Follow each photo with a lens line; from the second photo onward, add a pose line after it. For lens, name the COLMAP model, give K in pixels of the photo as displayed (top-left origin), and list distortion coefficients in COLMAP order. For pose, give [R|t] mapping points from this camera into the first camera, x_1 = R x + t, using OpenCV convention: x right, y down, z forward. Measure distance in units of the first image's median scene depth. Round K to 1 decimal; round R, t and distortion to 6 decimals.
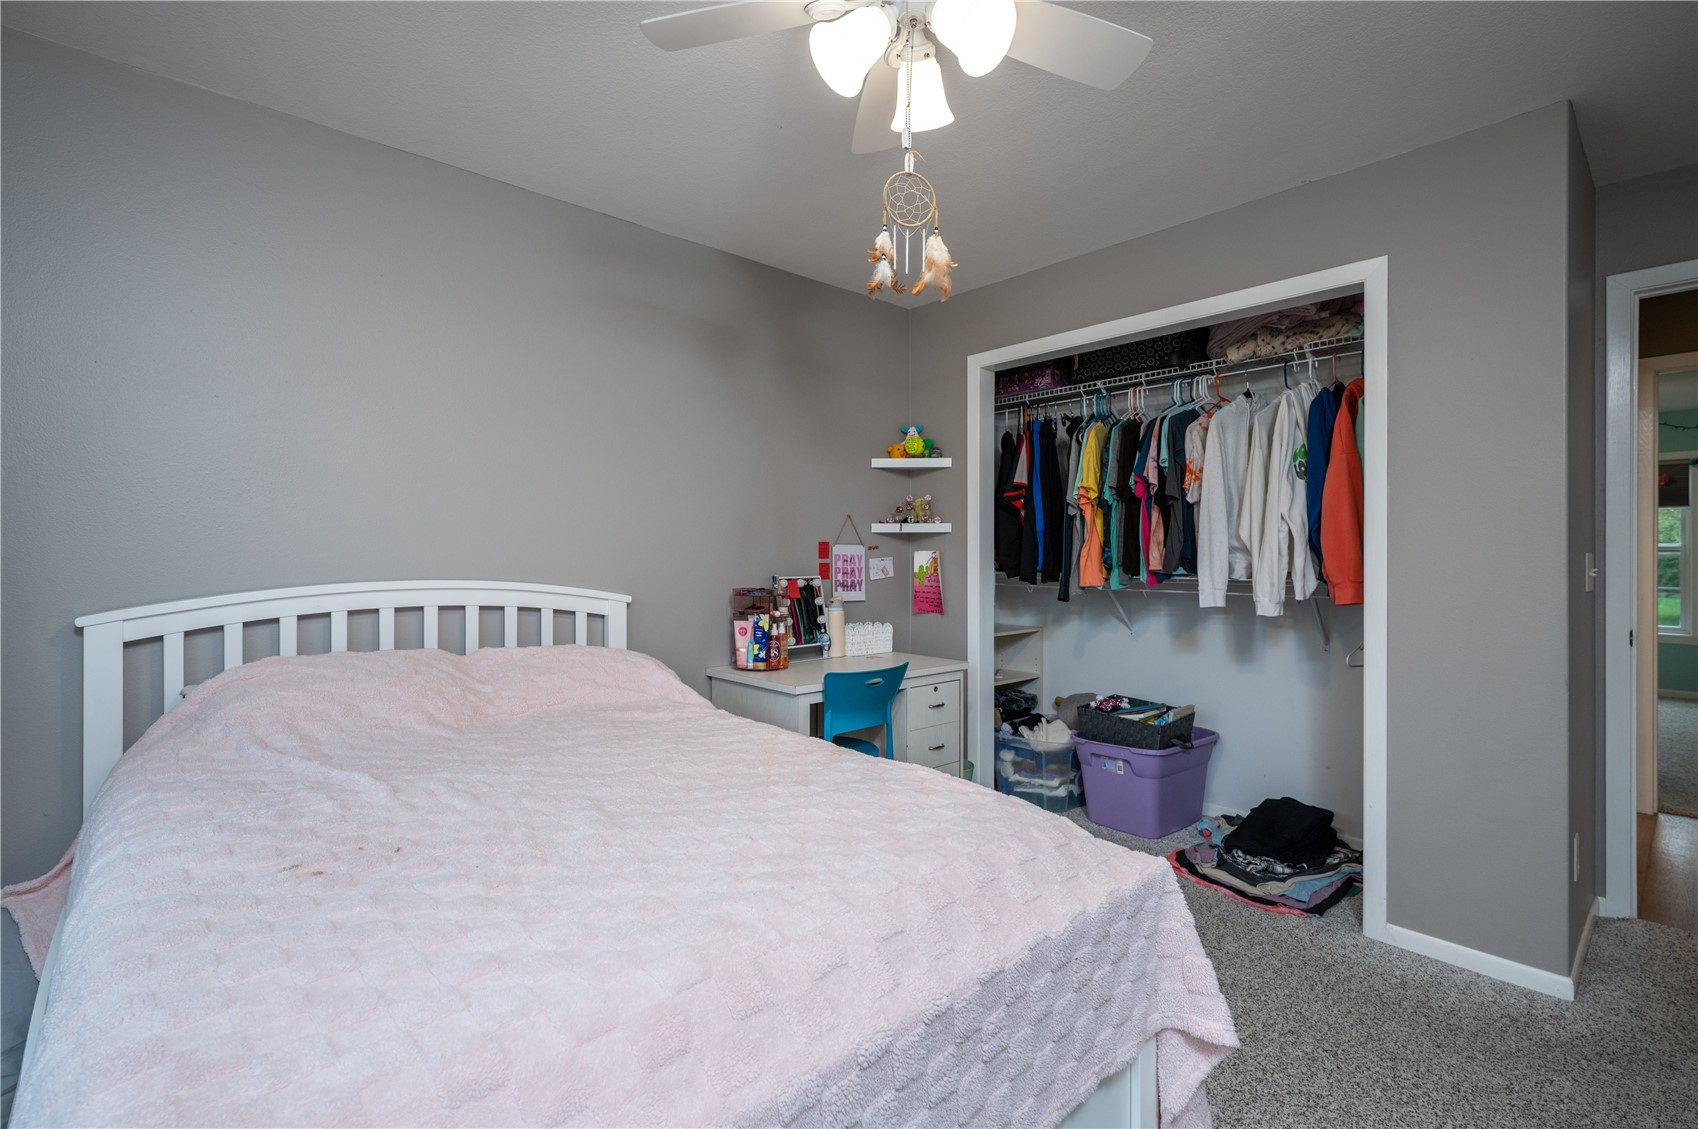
lens RADIAL K [[764.4, 0, 849.0], [0, 764.4, 564.5], [0, 0, 1]] dist [0.000042, 0.000027]
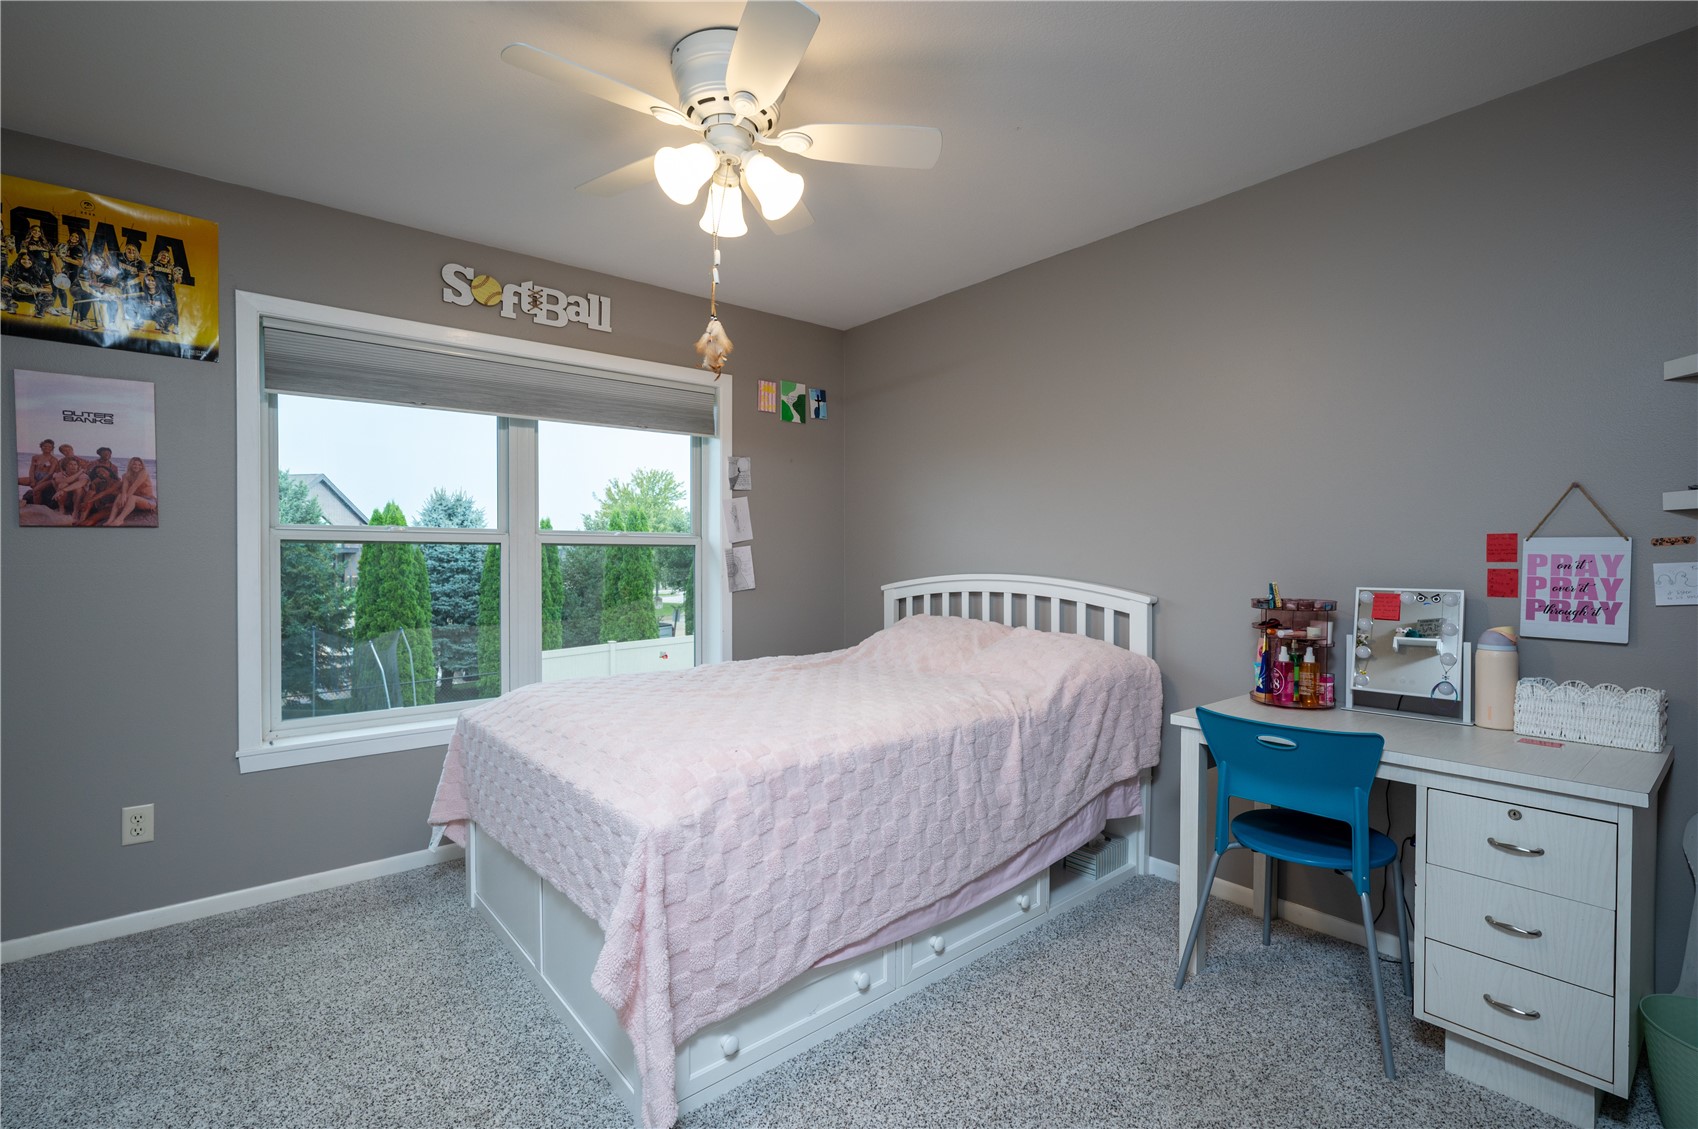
lens RADIAL K [[790.1, 0, 849.0], [0, 790.1, 564.5], [0, 0, 1]] dist [0.001815, 0.000283]
pose [[-0.043625, 0.004651, -0.999037, 0.597106], [-0.016692, 0.999846, 0.005384, -0.000554], [0.998909, 0.016911, -0.043541, 0.514472]]
